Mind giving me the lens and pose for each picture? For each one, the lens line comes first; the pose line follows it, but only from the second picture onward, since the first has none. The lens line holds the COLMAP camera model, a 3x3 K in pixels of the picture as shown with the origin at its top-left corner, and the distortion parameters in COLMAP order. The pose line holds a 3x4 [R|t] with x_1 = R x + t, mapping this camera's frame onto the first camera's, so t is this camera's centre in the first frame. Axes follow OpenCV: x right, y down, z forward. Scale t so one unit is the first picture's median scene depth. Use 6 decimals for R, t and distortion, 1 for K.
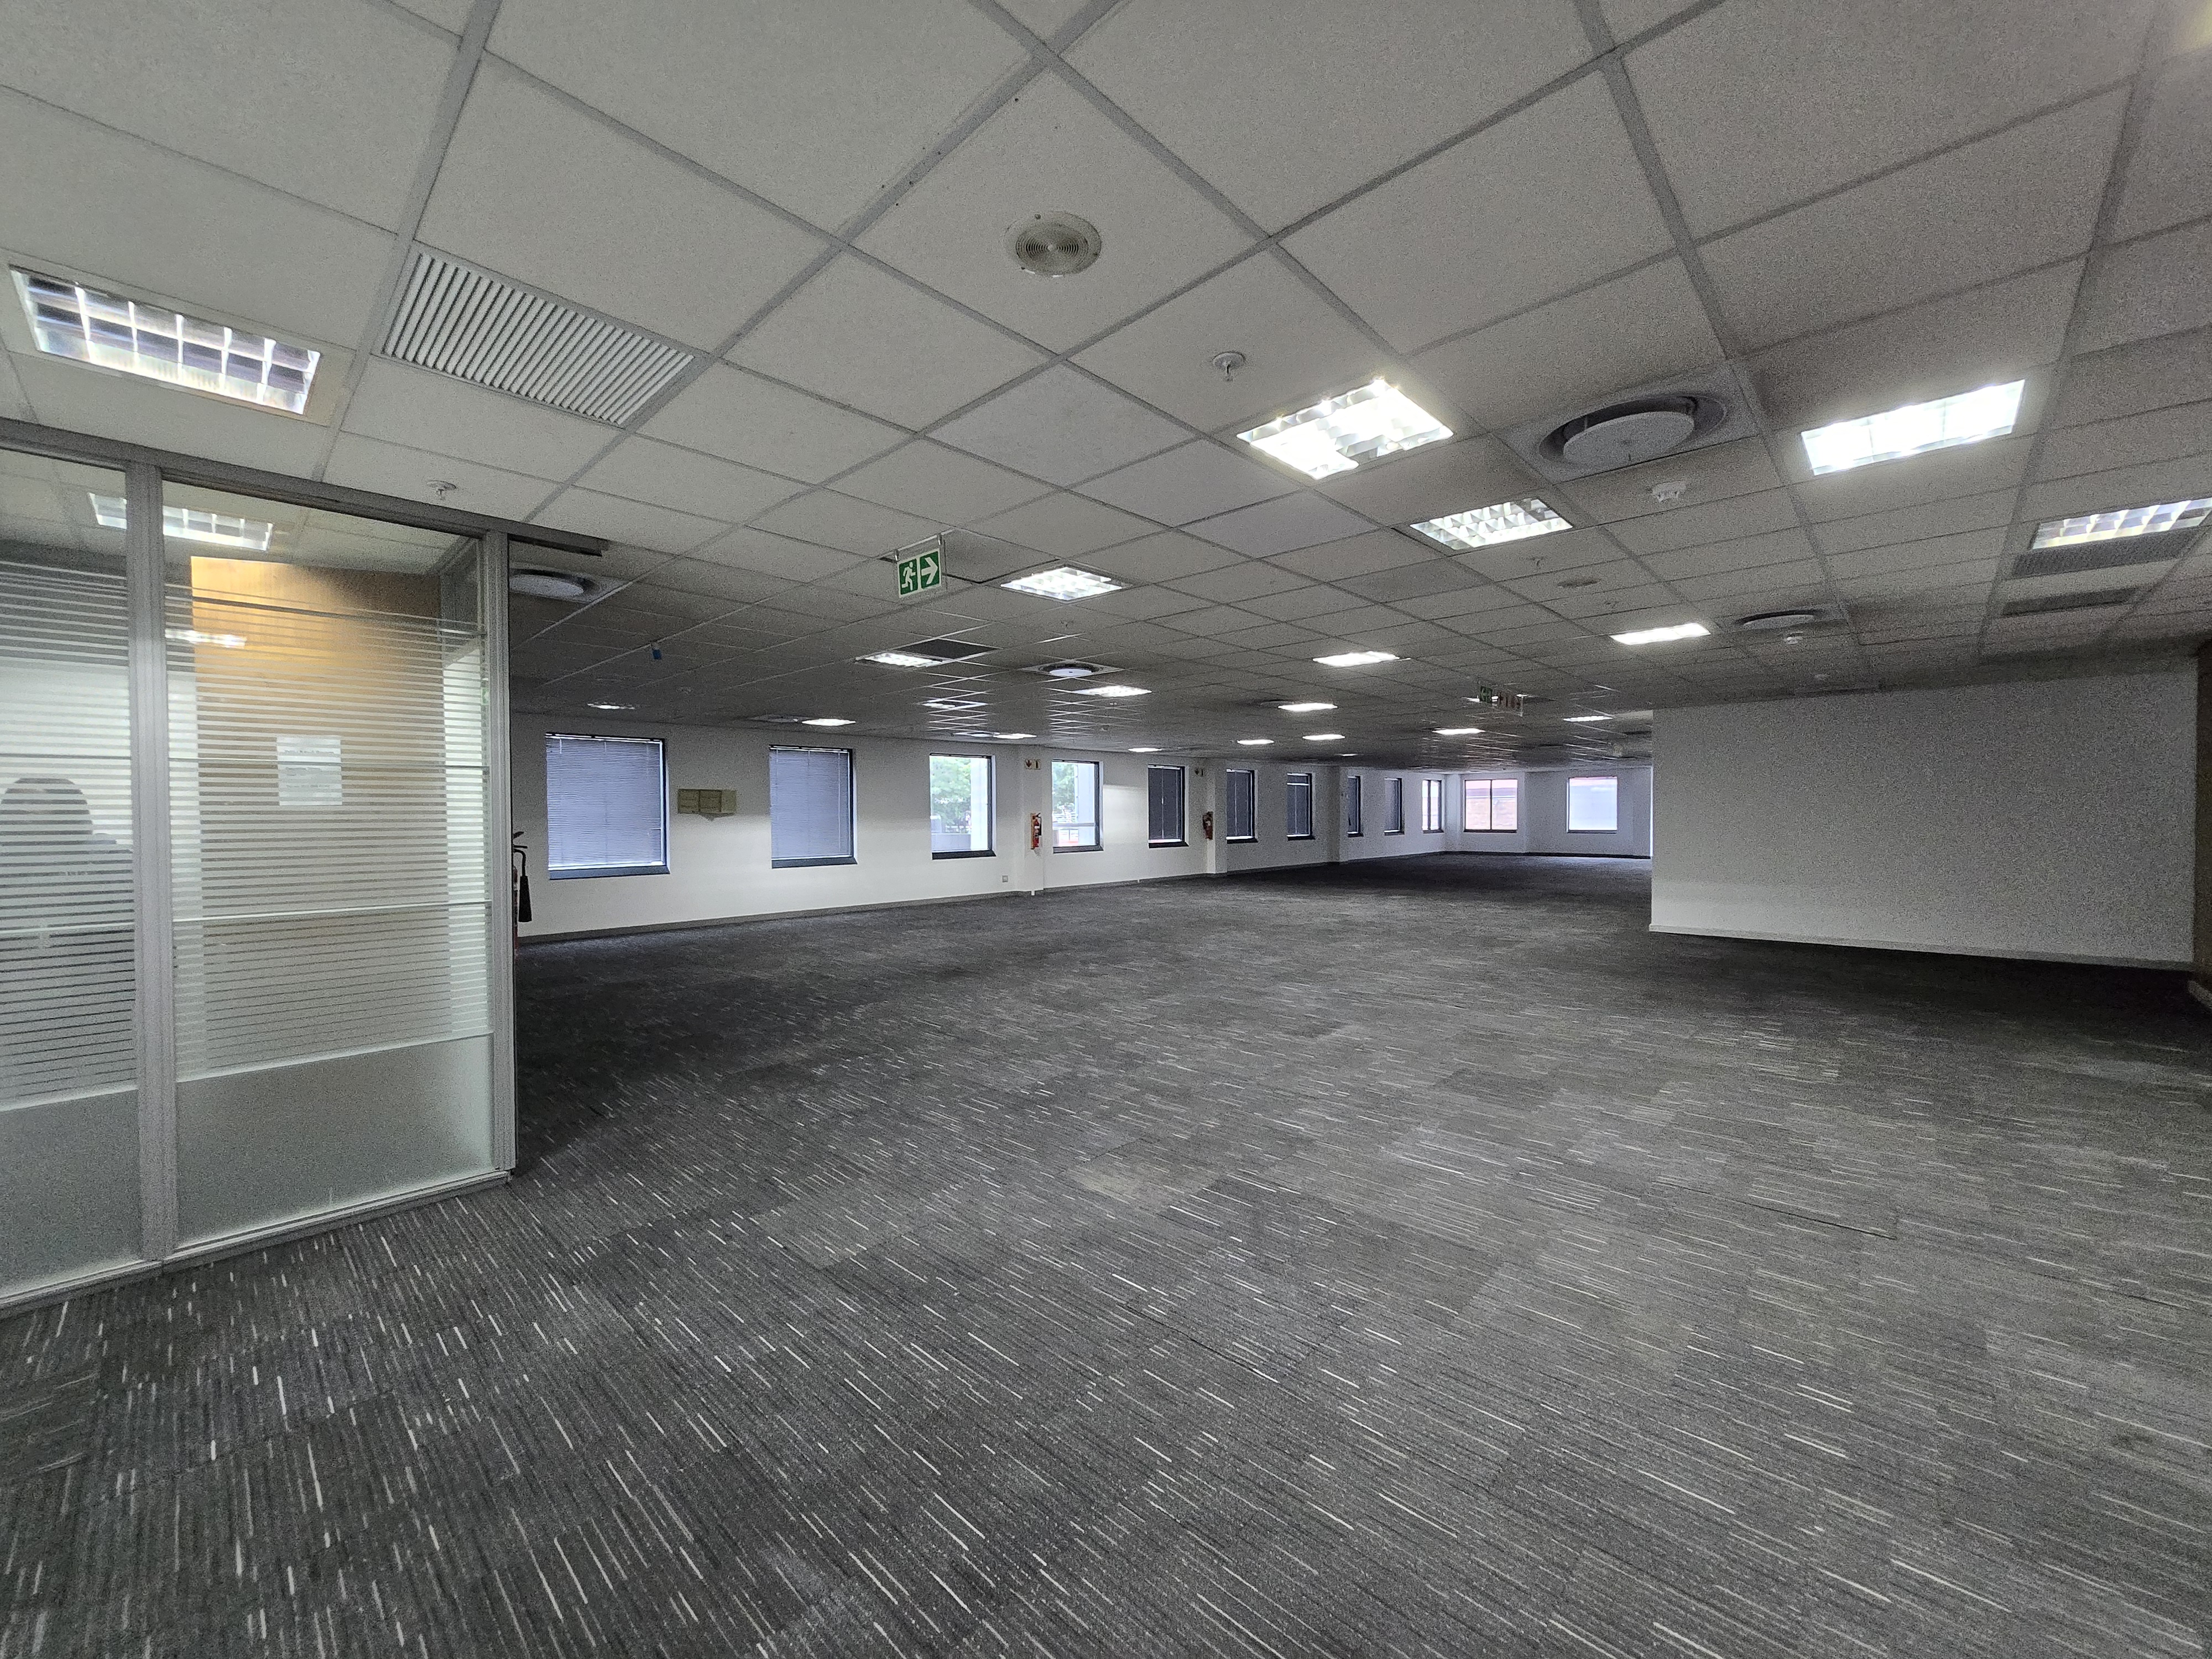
lens RADIAL K [[861.6, 0, 1106.0], [0, 861.6, 829.5], [0, 0, 1]] dist [0.000474, 0.000069]
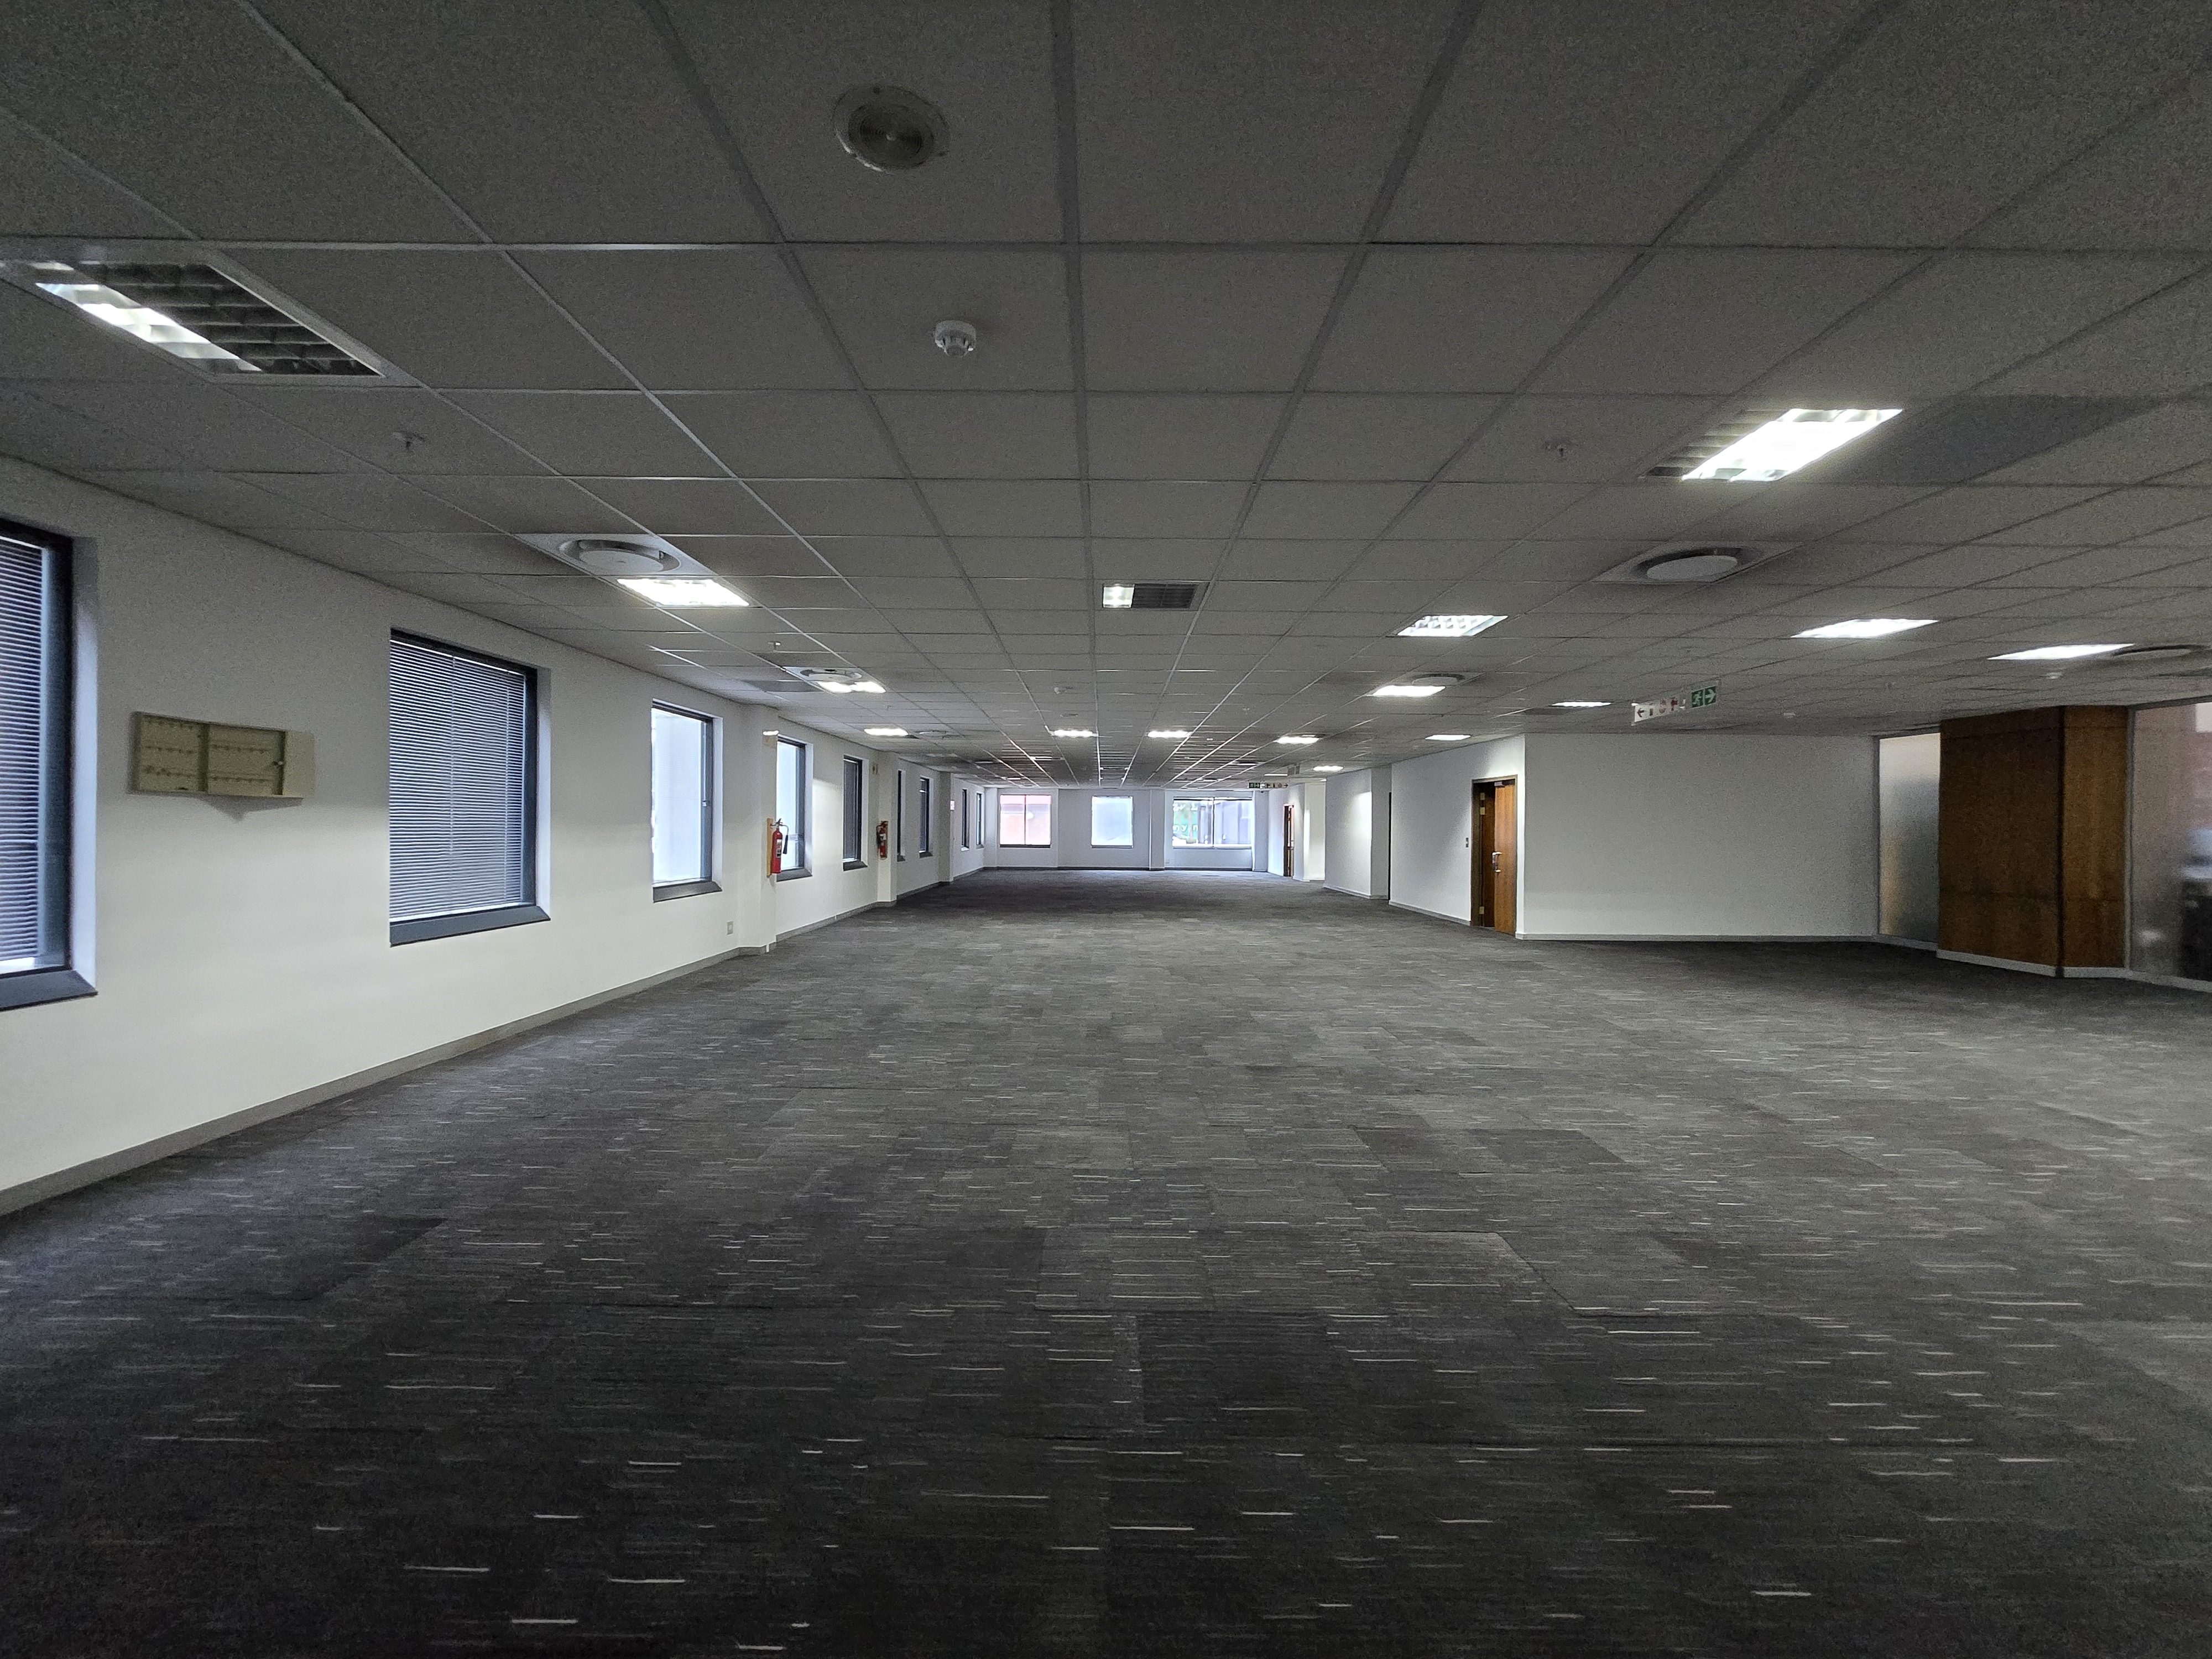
lens RADIAL K [[861.6, 0, 1106.0], [0, 861.6, 829.5], [0, 0, 1]] dist [0.000474, 0.000069]
pose [[0.699365, 0.012299, 0.714658, -0.287015], [0.000336, 0.999846, -0.017536, 0.000125], [-0.714764, 0.012504, 0.699254, 0.326785]]
